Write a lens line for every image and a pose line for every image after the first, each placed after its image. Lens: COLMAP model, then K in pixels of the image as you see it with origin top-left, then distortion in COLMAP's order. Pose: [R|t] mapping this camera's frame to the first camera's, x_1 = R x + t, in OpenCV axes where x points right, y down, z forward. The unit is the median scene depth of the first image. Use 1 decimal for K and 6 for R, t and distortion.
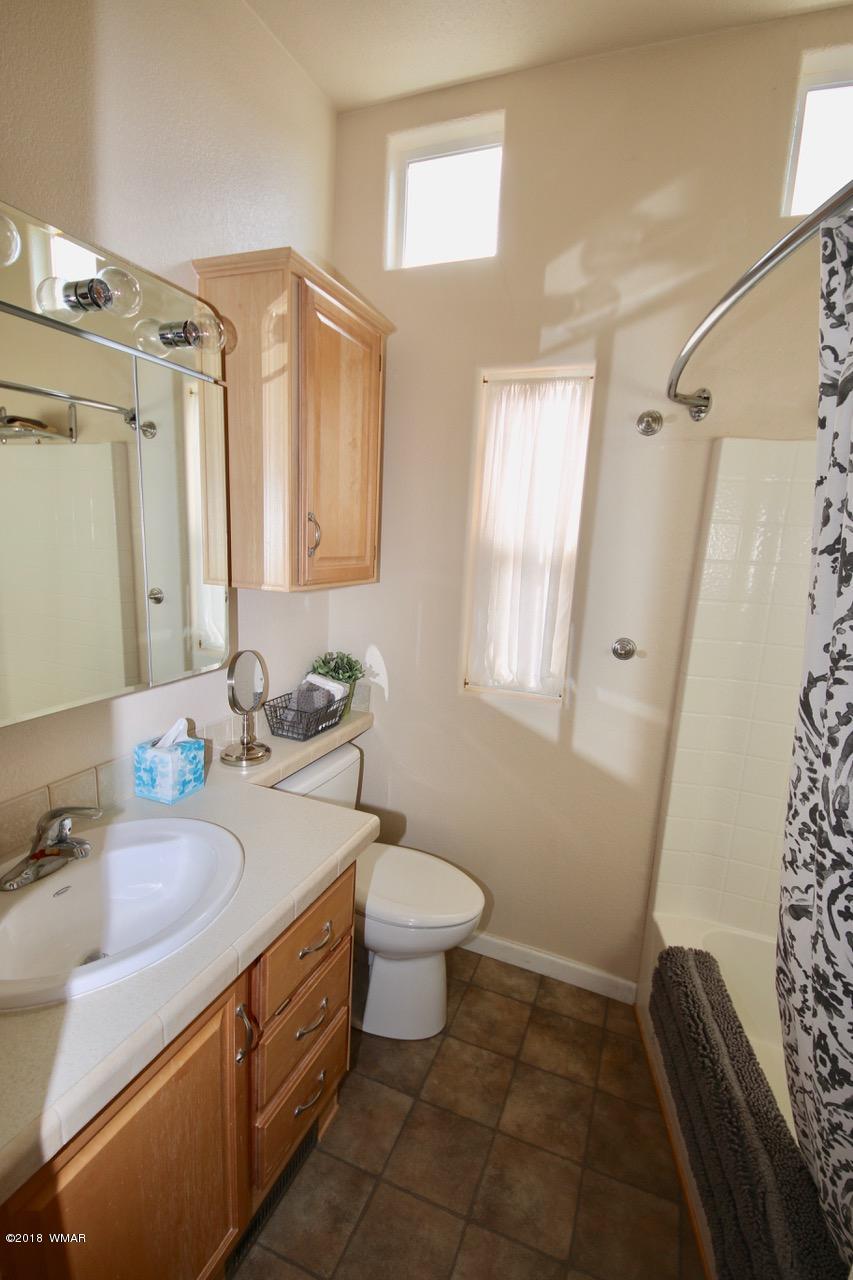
lens RADIAL K [[575.1, 0, 429.6], [0, 575.1, 649.4], [0, 0, 1]] dist [0.038357, -0.031487]
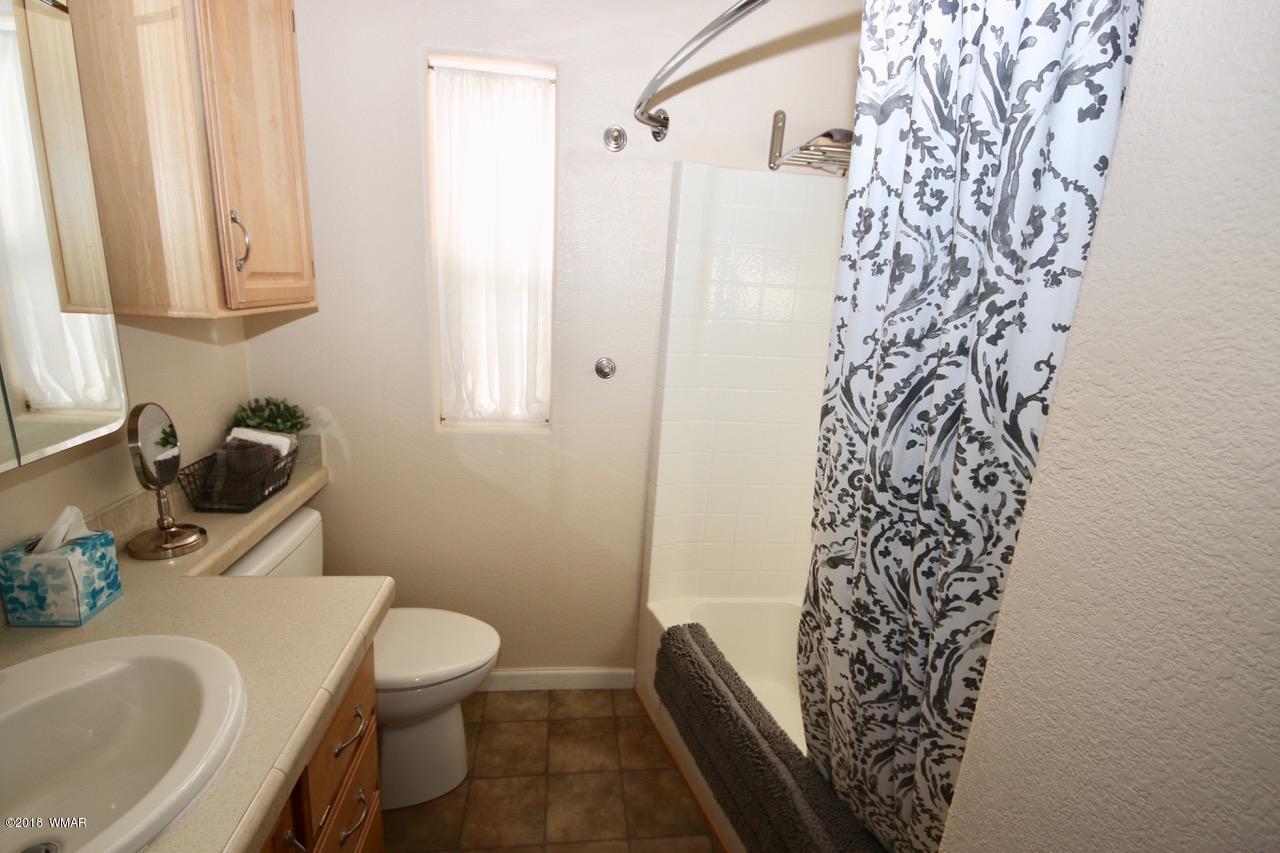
lens RADIAL K [[575.1, 0, 633.4], [0, 575.1, 437.6], [0, 0, 1]] dist [0.038357, -0.031487]
pose [[0.881949, -0.122391, 0.455177, -0.125720], [0.077710, 0.990241, 0.115691, 0.008715], [-0.464895, -0.066662, 0.882853, 0.067059]]
